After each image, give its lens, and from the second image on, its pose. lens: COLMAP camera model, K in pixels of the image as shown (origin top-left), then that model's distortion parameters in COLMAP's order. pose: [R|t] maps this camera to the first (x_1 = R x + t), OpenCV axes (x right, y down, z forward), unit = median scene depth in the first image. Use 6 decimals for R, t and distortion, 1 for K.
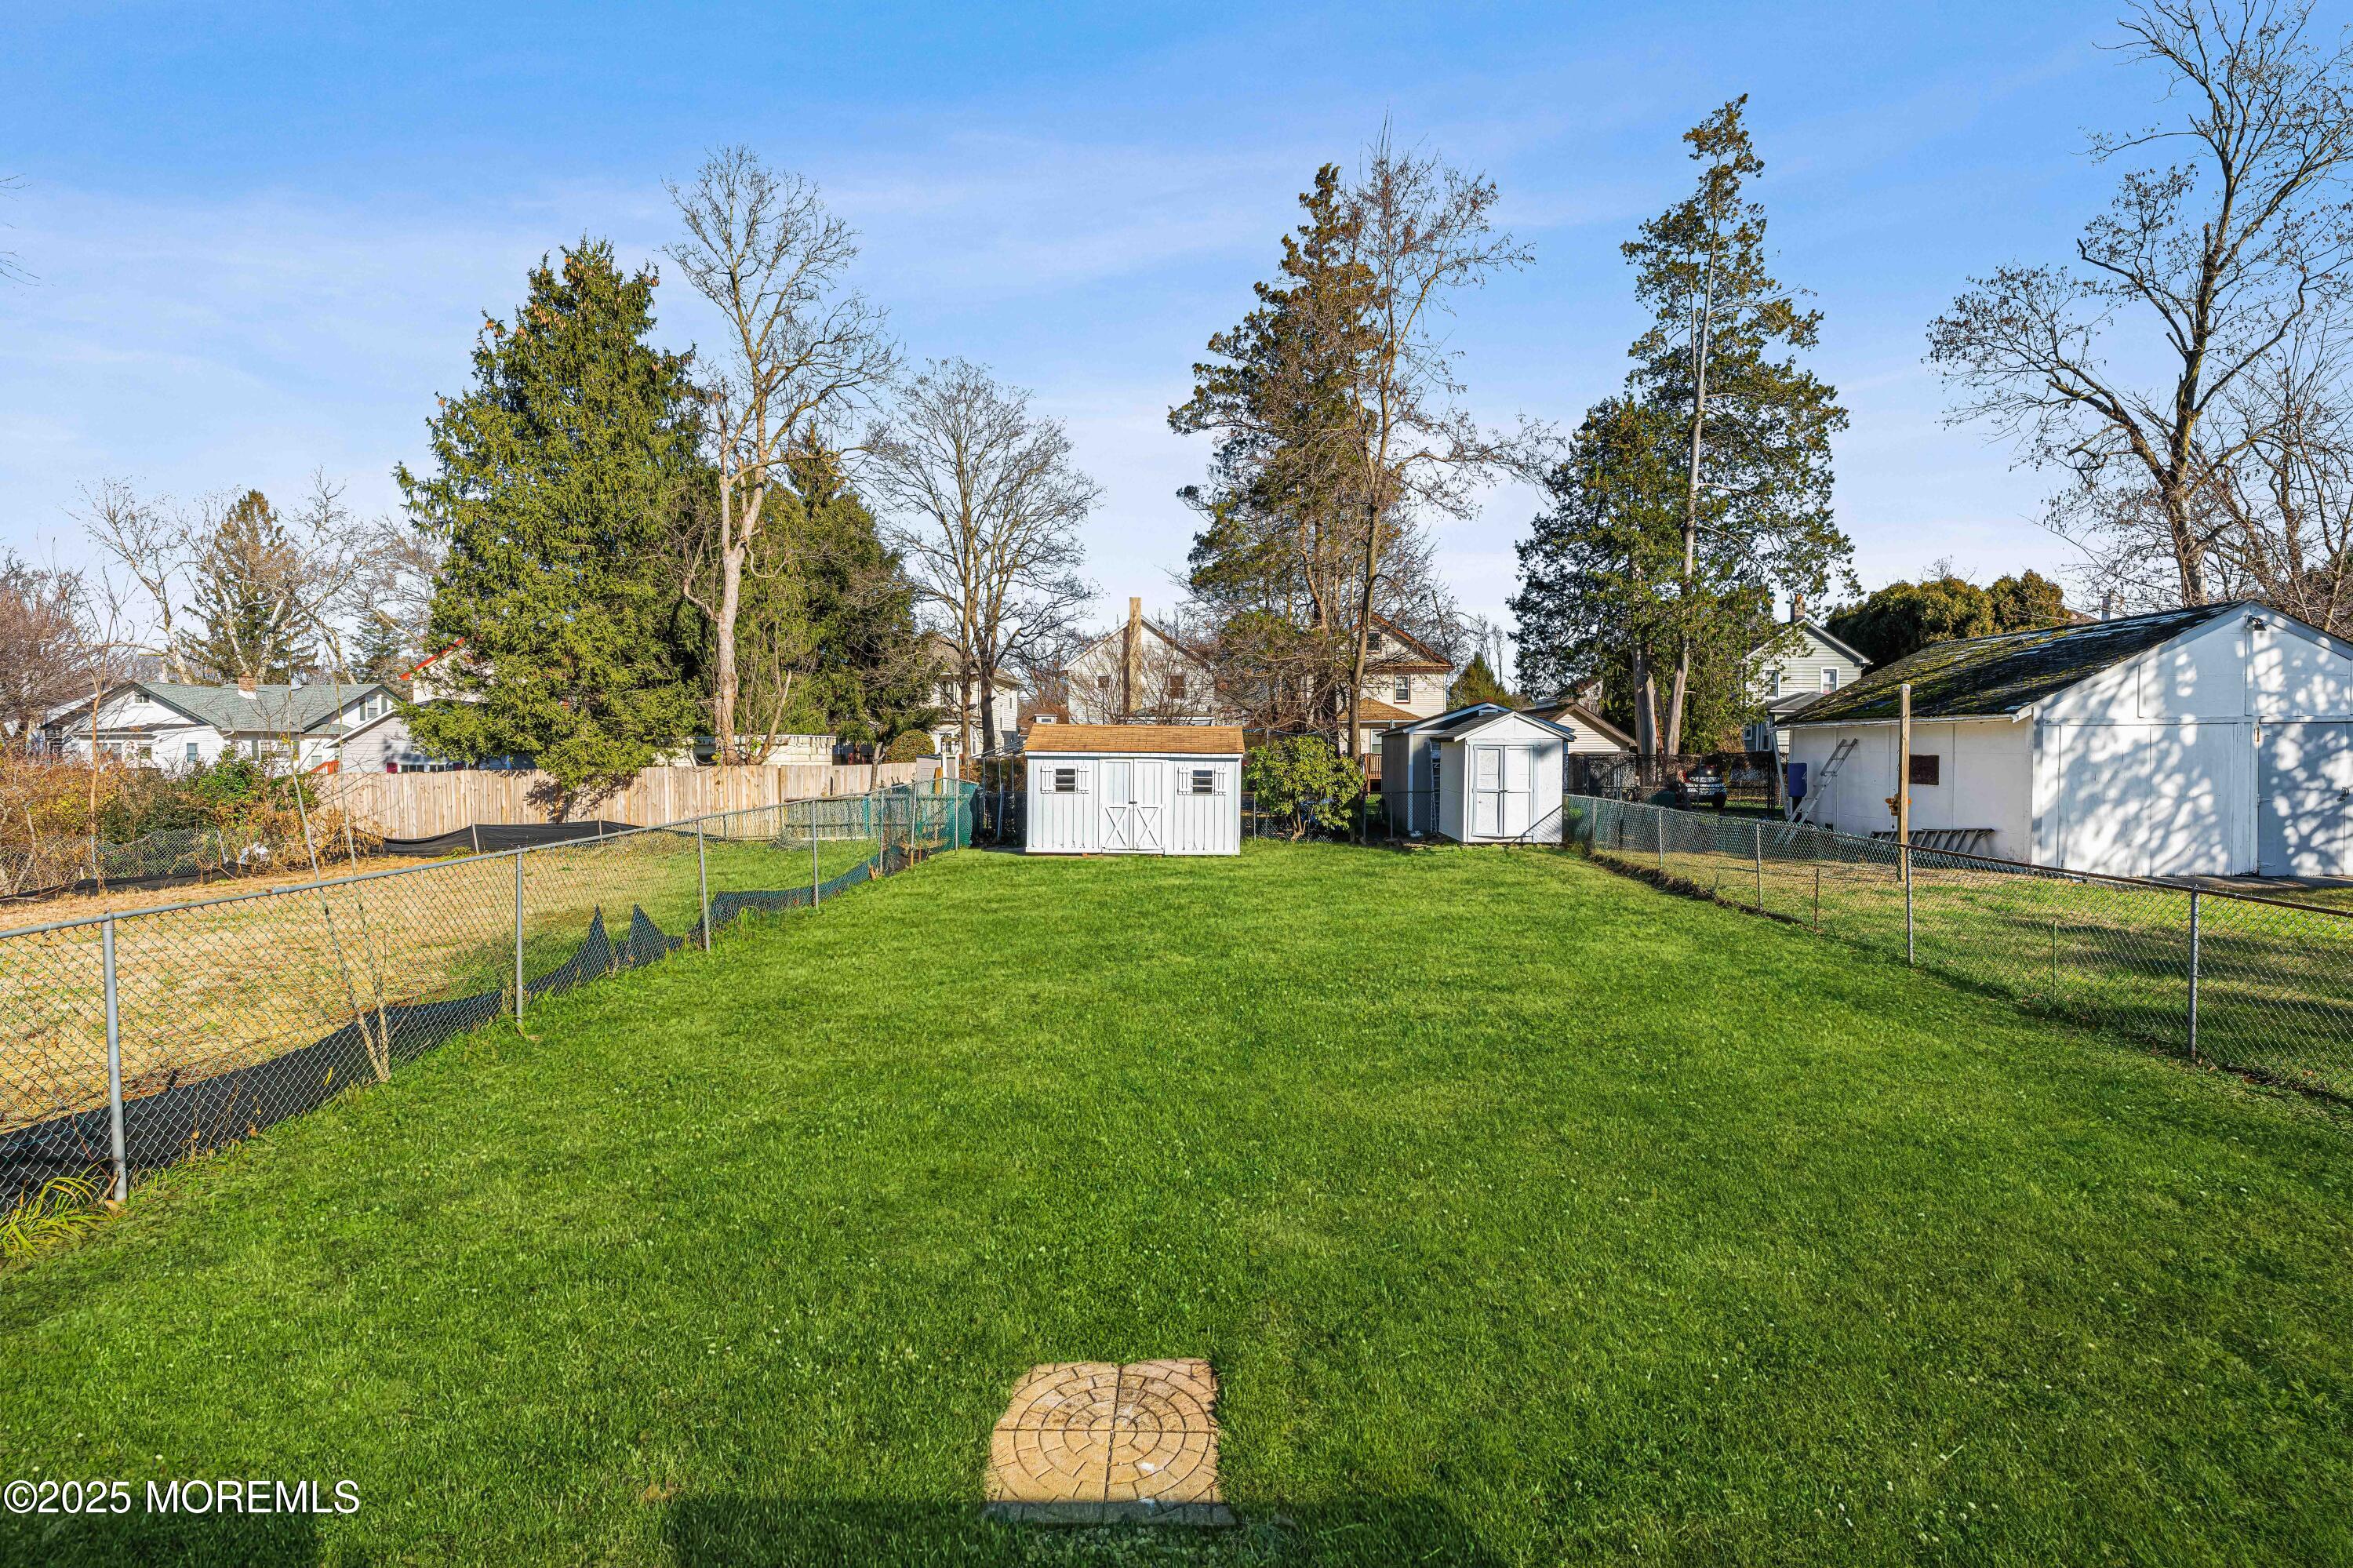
lens RADIAL K [[1054.5, 0, 1176.5], [0, 1054.5, 784.0], [0, 0, 1]] dist [-0.040188, 0.022241]
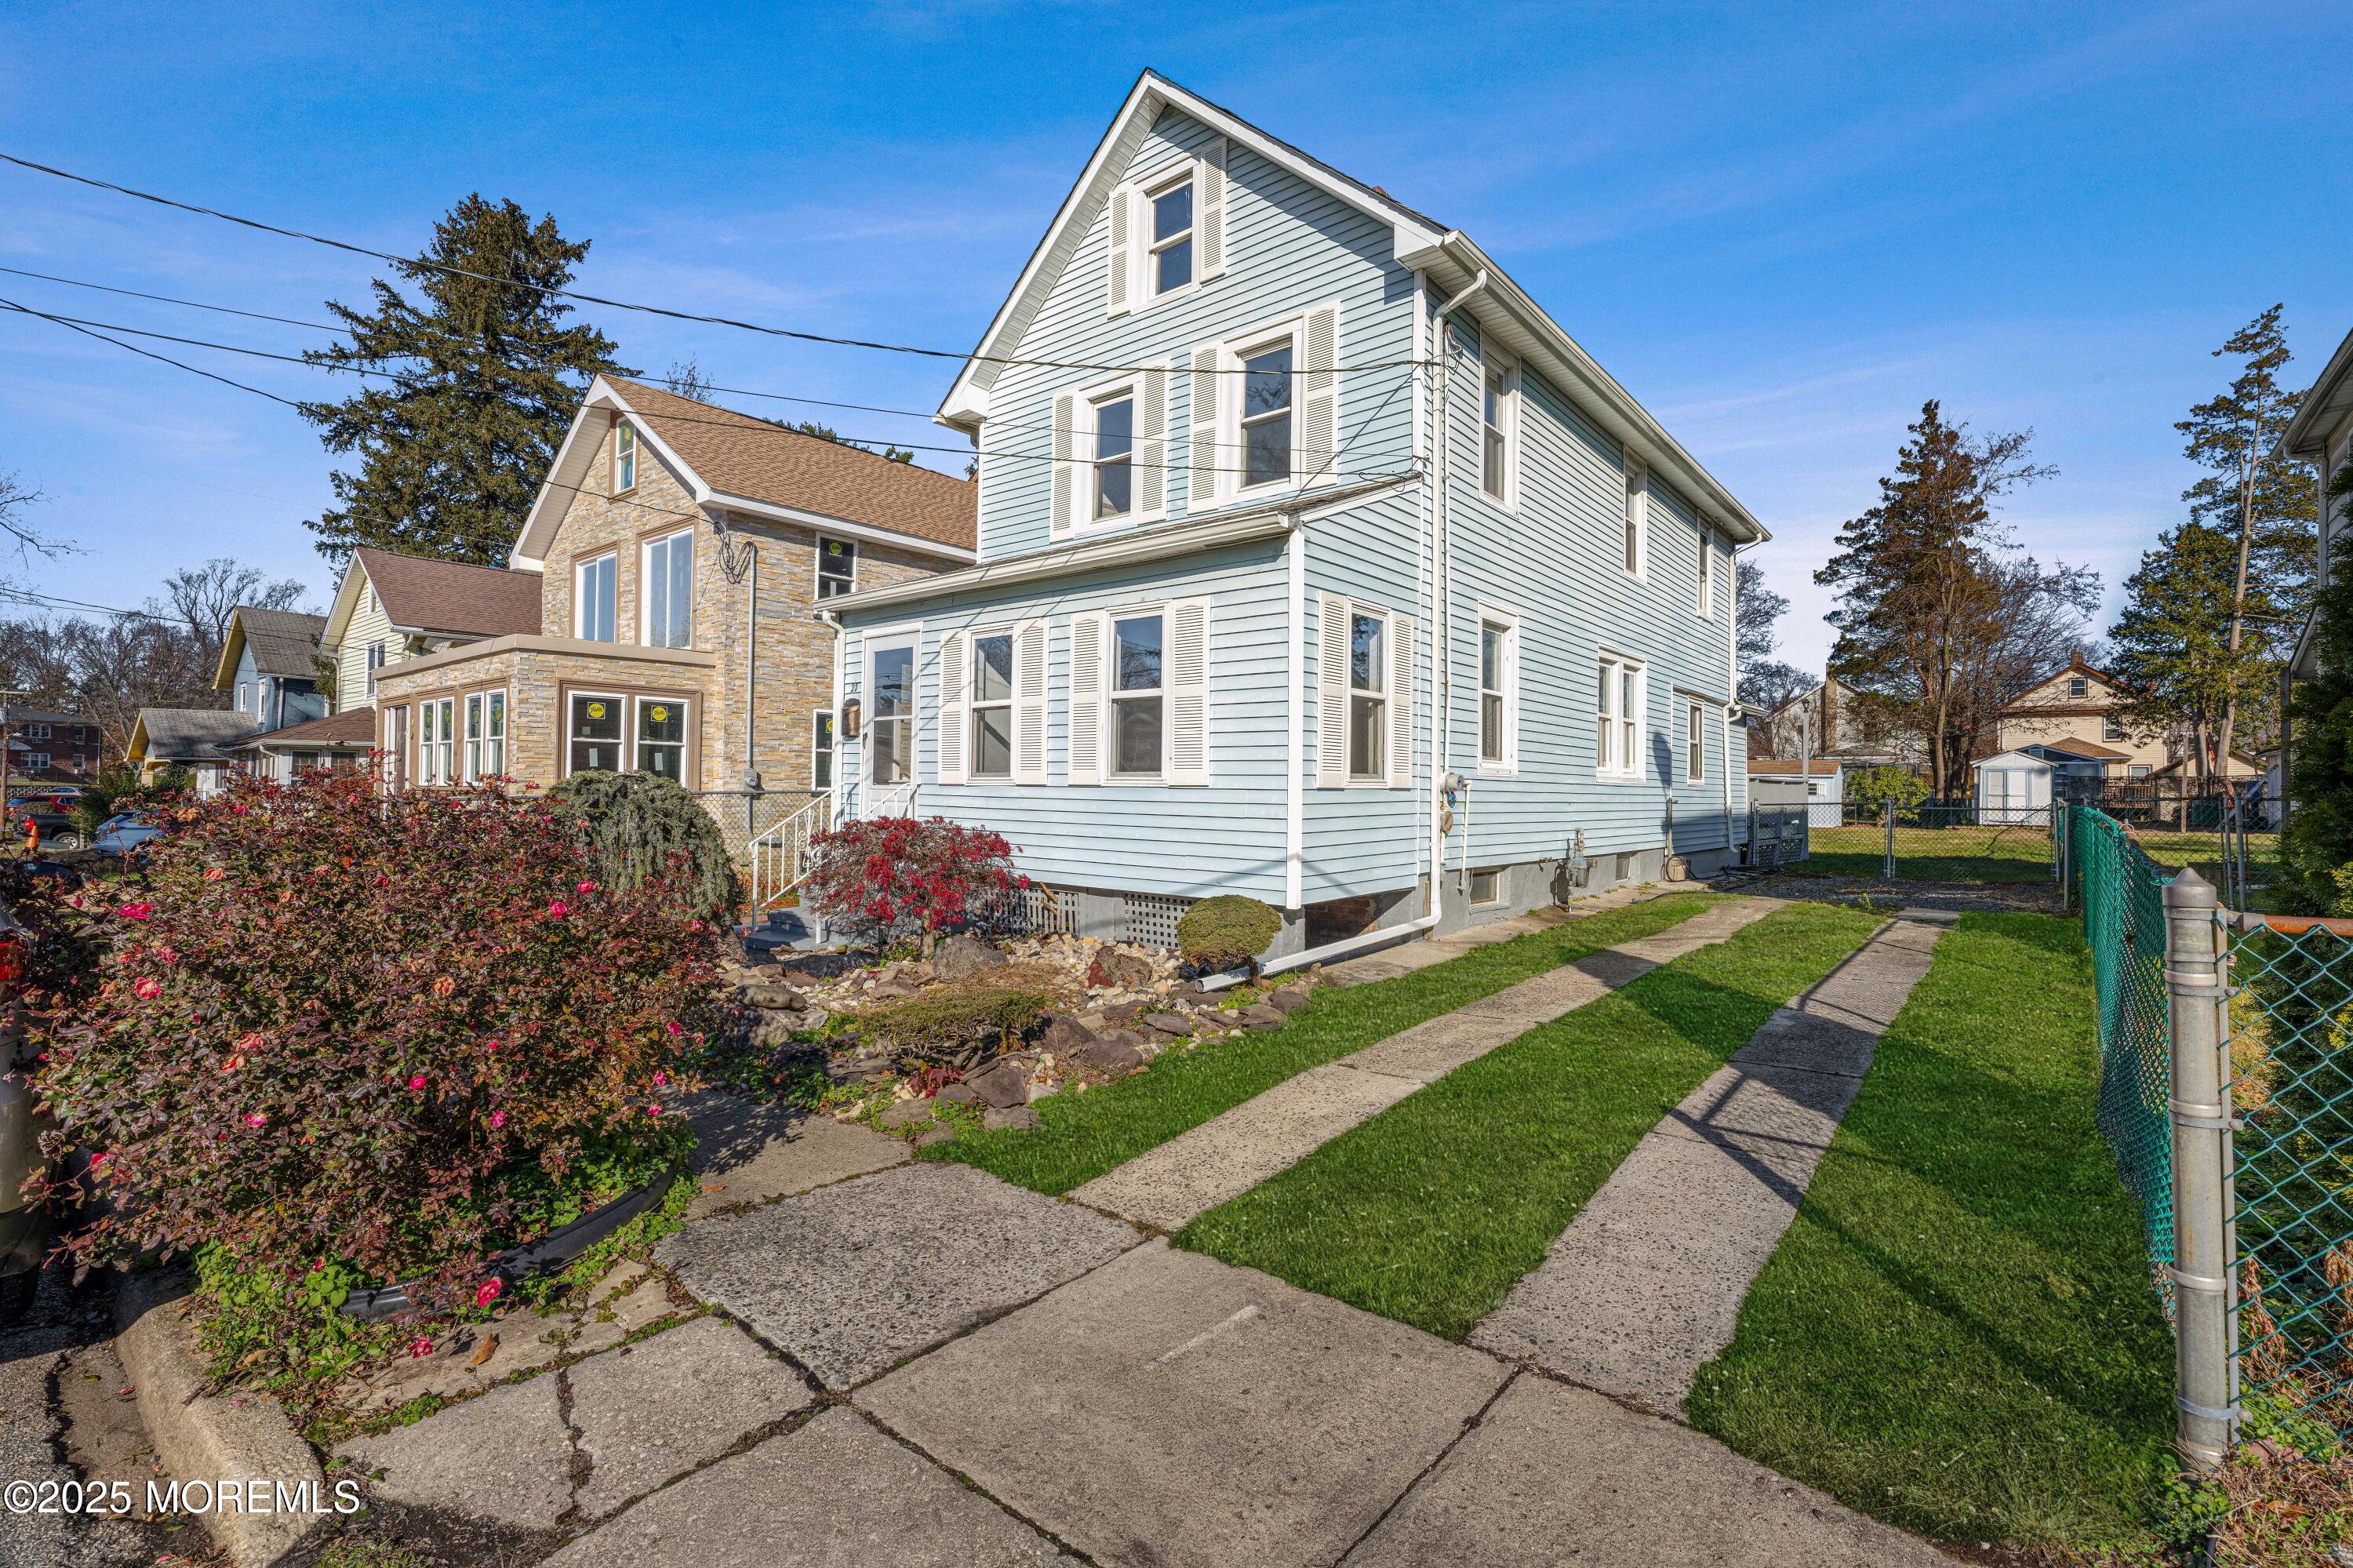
lens RADIAL K [[1054.5, 0, 1176.5], [0, 1054.5, 784.0], [0, 0, 1]] dist [-0.040188, 0.022241]
pose [[0.784766, 0.003527, -0.619782, 0.221640], [-0.031528, 0.998916, -0.034236, 0.066406], [0.618990, 0.046407, 0.784027, -0.883734]]
